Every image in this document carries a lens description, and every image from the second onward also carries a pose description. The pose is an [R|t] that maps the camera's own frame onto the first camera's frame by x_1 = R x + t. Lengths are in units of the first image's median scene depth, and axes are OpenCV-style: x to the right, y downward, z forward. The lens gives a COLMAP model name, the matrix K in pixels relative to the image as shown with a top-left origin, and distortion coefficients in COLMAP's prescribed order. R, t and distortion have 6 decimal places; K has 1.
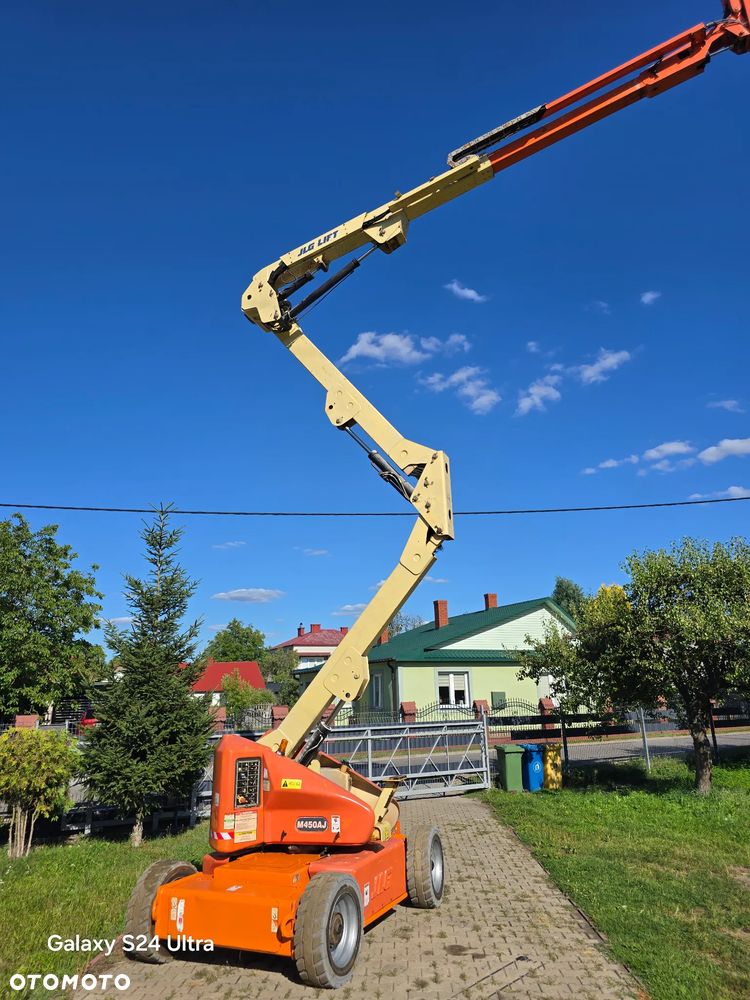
lens RADIAL K [[671.6, 0, 367.5], [0, 671.6, 485.2], [0, 0, 1]] dist [0.051537, -0.045171]
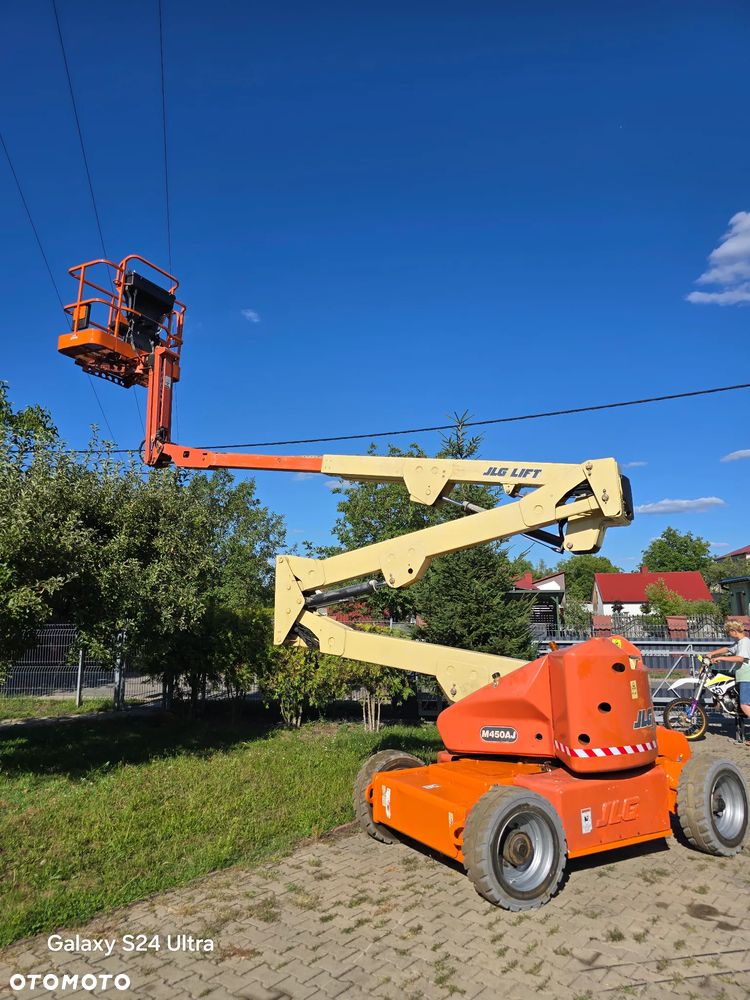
lens RADIAL K [[671.6, 0, 364.8], [0, 671.6, 487.4], [0, 0, 1]] dist [0.051537, -0.045171]
pose [[0.801823, -0.089984, -0.590748, 0.183030], [0.164863, 0.983540, 0.073954, 0.046357], [0.574369, -0.156691, 0.803460, 0.126637]]
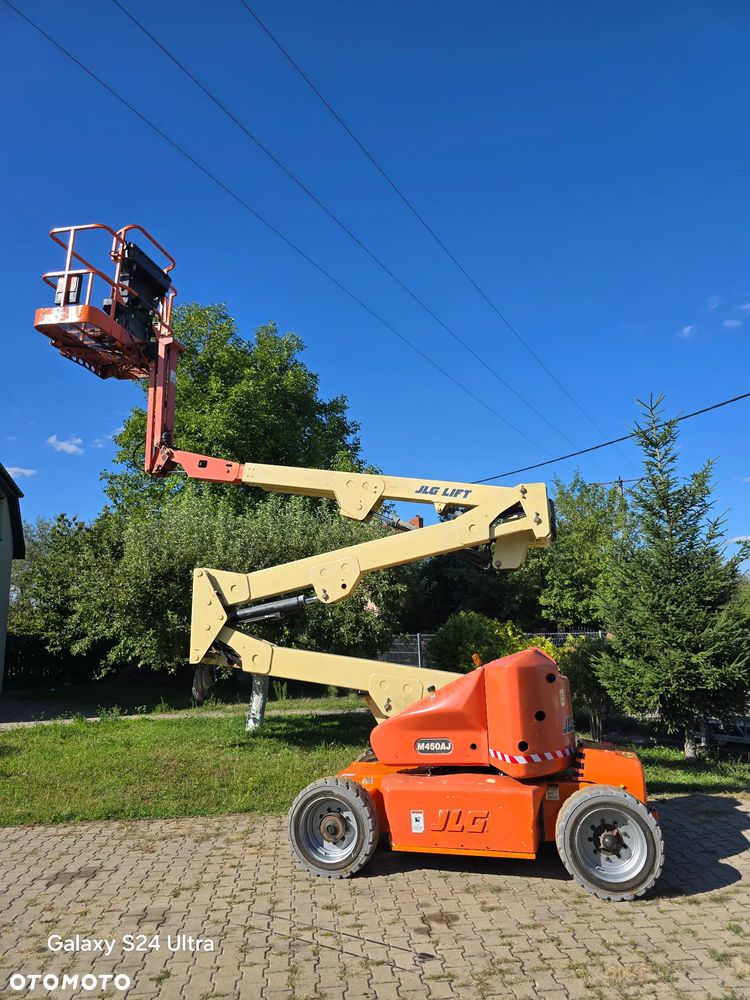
lens RADIAL K [[671.7, 0, 376.2], [0, 671.7, 495.1], [0, 0, 1]] dist [0.049811, -0.043648]
pose [[0.164014, -0.174210, -0.970953, 0.555269], [0.316545, 0.941525, -0.115459, 0.157028], [0.934291, -0.288413, 0.209569, 0.509010]]
